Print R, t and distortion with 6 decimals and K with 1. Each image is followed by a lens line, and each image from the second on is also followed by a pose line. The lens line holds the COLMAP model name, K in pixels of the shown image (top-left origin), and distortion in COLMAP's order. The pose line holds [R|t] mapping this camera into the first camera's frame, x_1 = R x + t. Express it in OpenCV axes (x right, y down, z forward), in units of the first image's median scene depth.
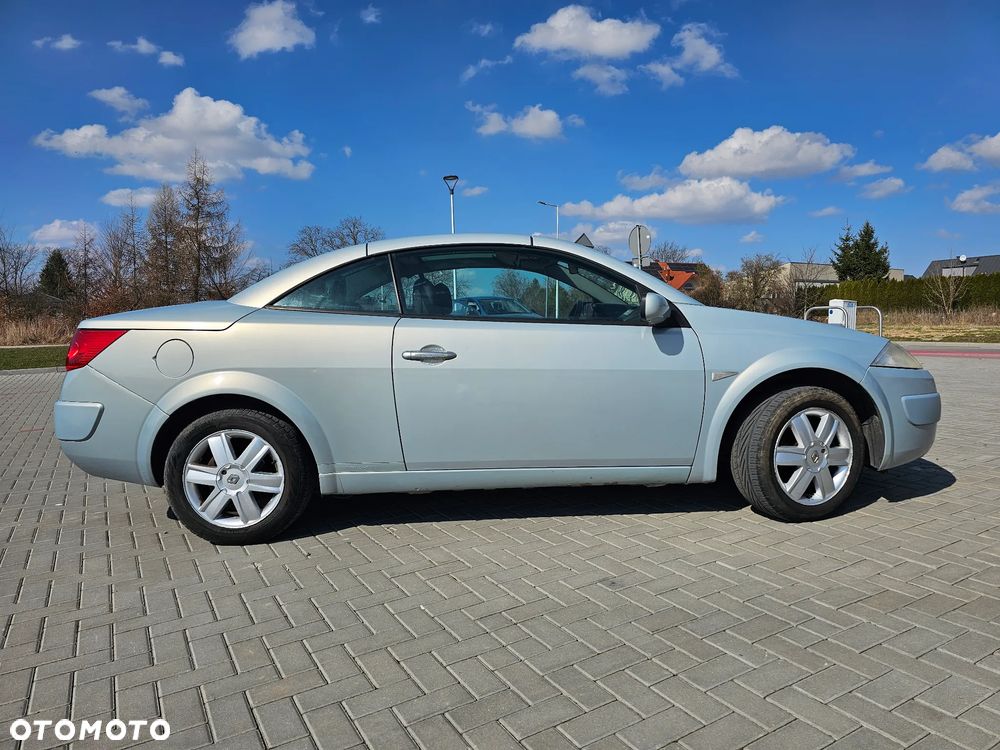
lens RADIAL K [[671.9, 0, 493.5], [0, 671.9, 371.0], [0, 0, 1]] dist [0.046428, -0.042437]
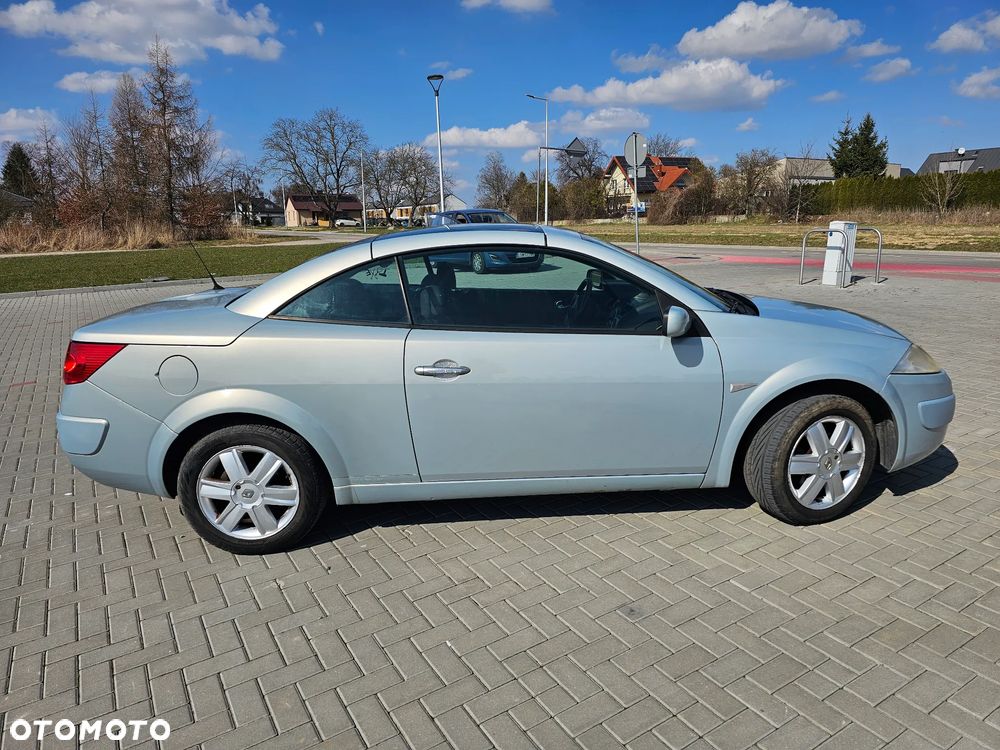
lens RADIAL K [[671.9, 0, 494.6], [0, 671.9, 384.6], [0, 0, 1]] dist [0.046428, -0.042437]
pose [[0.999754, -0.012949, 0.018003, -0.037149], [0.009907, 0.987101, 0.159790, -0.154677], [-0.019840, -0.159572, 0.986987, 0.034992]]
